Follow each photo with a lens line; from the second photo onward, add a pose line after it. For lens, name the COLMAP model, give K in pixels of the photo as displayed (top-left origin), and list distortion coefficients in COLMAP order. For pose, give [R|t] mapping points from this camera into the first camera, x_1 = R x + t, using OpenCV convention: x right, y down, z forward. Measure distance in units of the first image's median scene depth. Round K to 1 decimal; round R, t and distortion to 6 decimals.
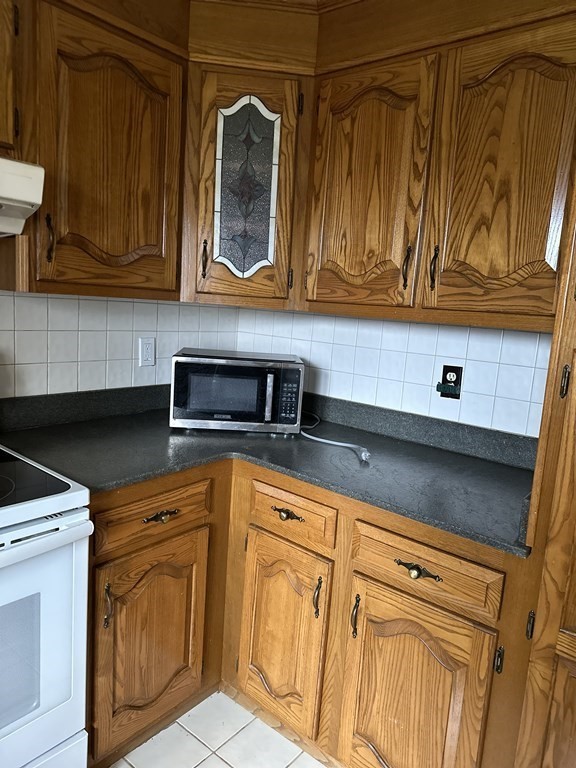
lens RADIAL K [[538.3, 0, 293.1], [0, 538.3, 388.4], [0, 0, 1]] dist [0.013548, -0.019188]
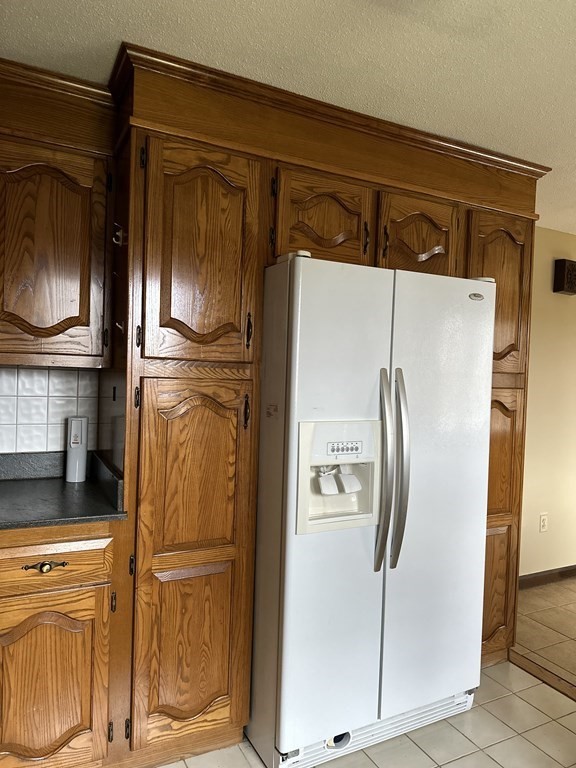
lens RADIAL K [[538.3, 0, 289.4], [0, 538.3, 384.9], [0, 0, 1]] dist [0.013548, -0.019188]
pose [[0.400336, -0.074796, 0.913311, -0.568984], [0.136271, 0.990441, 0.021381, -0.016507], [-0.906179, 0.115899, 0.406702, -0.037501]]
